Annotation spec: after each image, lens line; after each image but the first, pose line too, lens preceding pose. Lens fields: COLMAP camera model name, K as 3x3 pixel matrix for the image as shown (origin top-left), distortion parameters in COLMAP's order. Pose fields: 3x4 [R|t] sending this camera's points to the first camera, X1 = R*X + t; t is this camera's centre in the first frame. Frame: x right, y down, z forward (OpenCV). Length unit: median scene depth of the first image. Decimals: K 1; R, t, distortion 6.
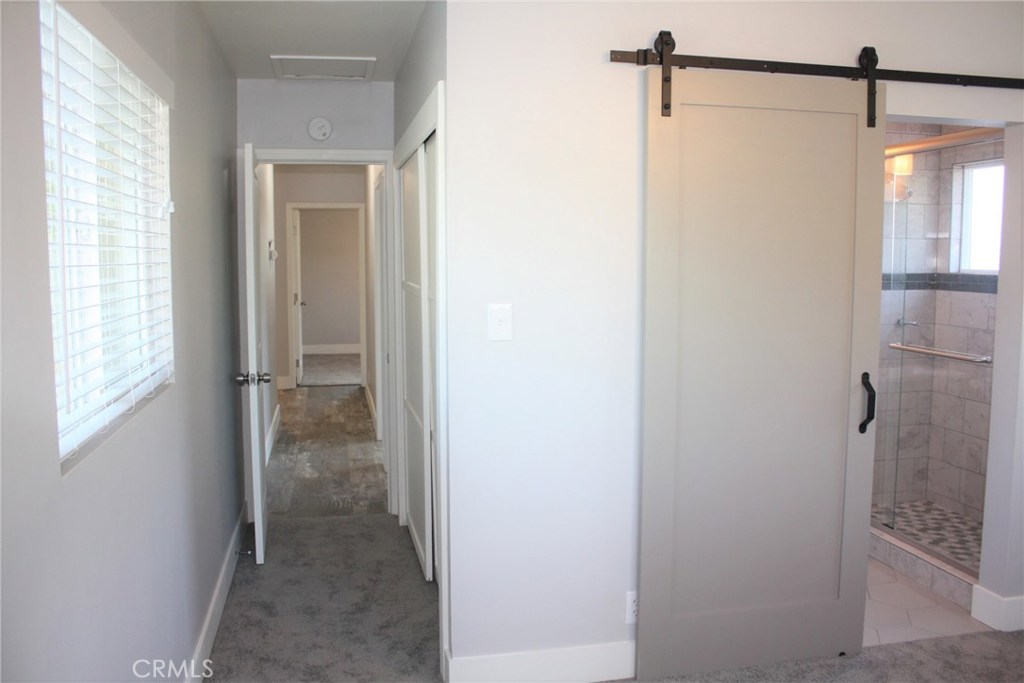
lens RADIAL K [[866.7, 0, 502.3], [0, 866.7, 332.1], [0, 0, 1]] dist [-0.149190, 0.129870]
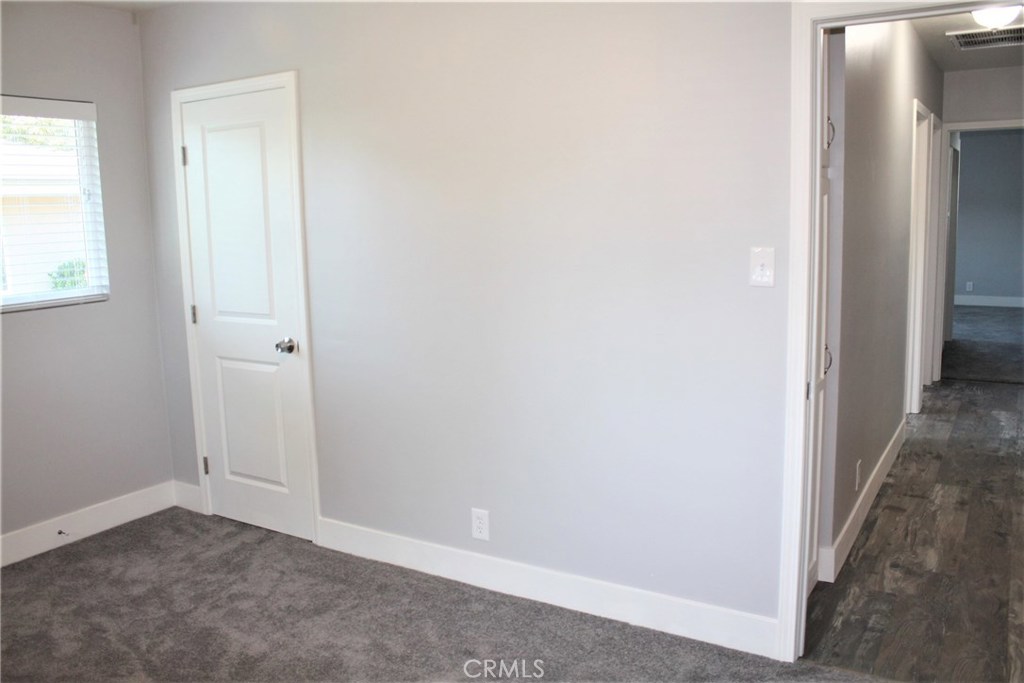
lens RADIAL K [[866.7, 0, 509.8], [0, 866.7, 337.8], [0, 0, 1]] dist [-0.149190, 0.129870]
pose [[-0.736735, -0.081682, 0.671230, -0.572890], [0.088966, 0.972338, 0.215972, -0.234571], [-0.670303, 0.218831, -0.709088, 2.621966]]
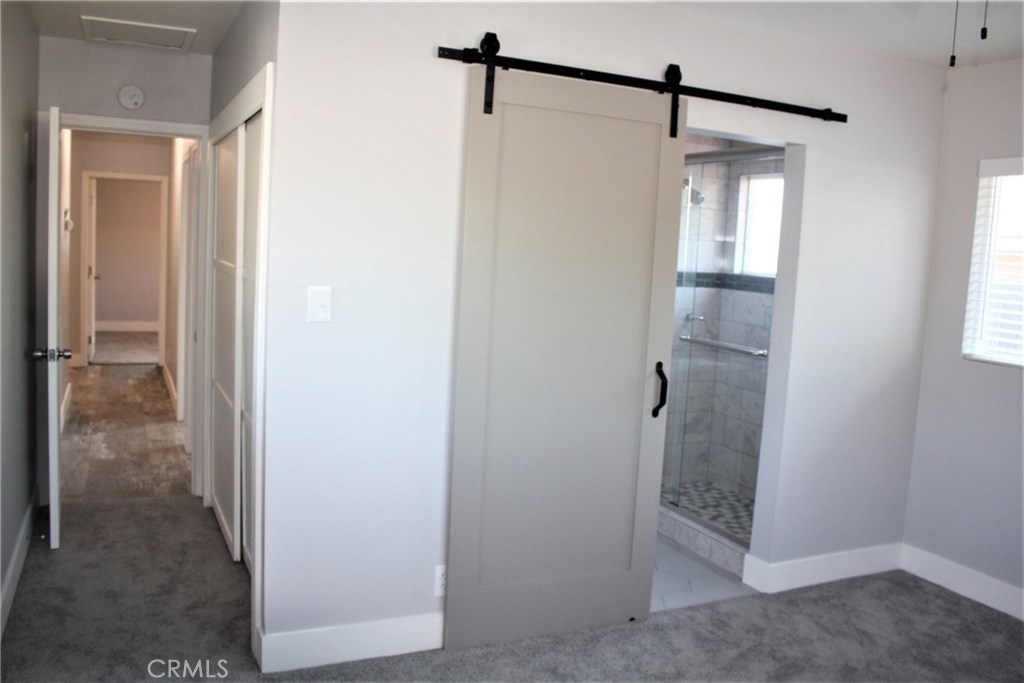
lens RADIAL K [[866.7, 0, 498.7], [0, 866.7, 330.7], [0, 0, 1]] dist [-0.149190, 0.129870]
pose [[0.973839, 0.028703, 0.225420, -0.015790], [-0.032211, 0.999410, 0.011899, 0.000704], [-0.224946, -0.018848, 0.974189, -0.022127]]
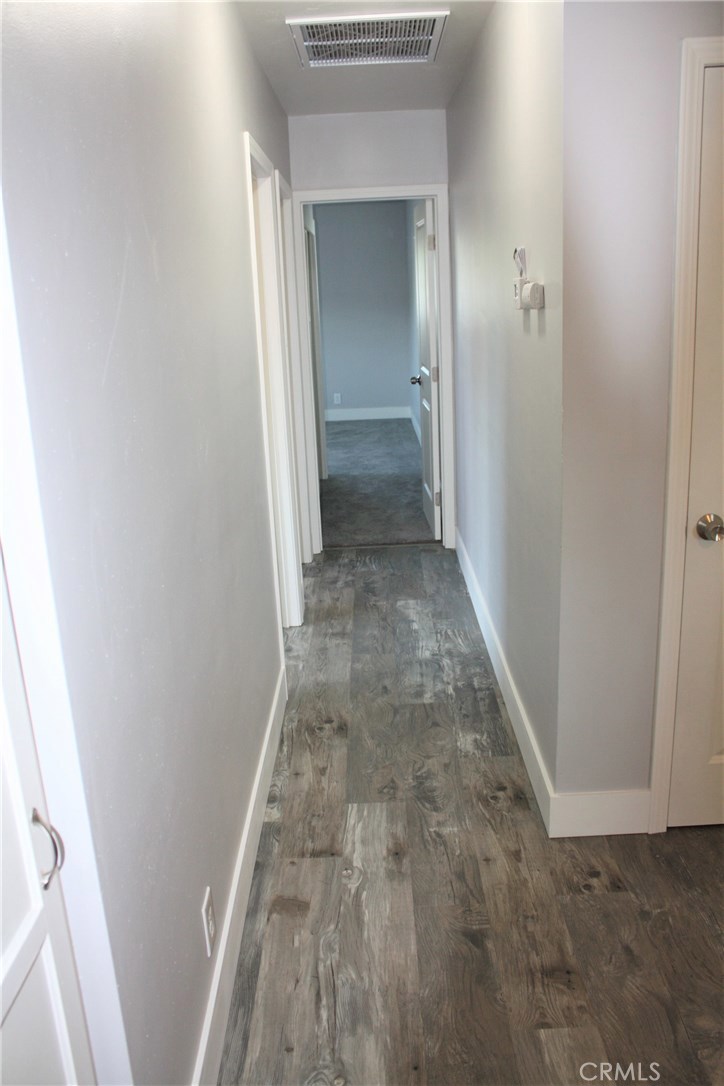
lens RADIAL K [[919.2, 0, 361.7], [0, 919.2, 540.0], [0, 0, 1]] dist [-0.149190, 0.129870]
pose [[-0.979019, -0.011194, 0.203463, -0.434219], [0.062471, 0.933922, 0.351976, -0.201884], [-0.193959, 0.357301, -0.913628, 2.148225]]
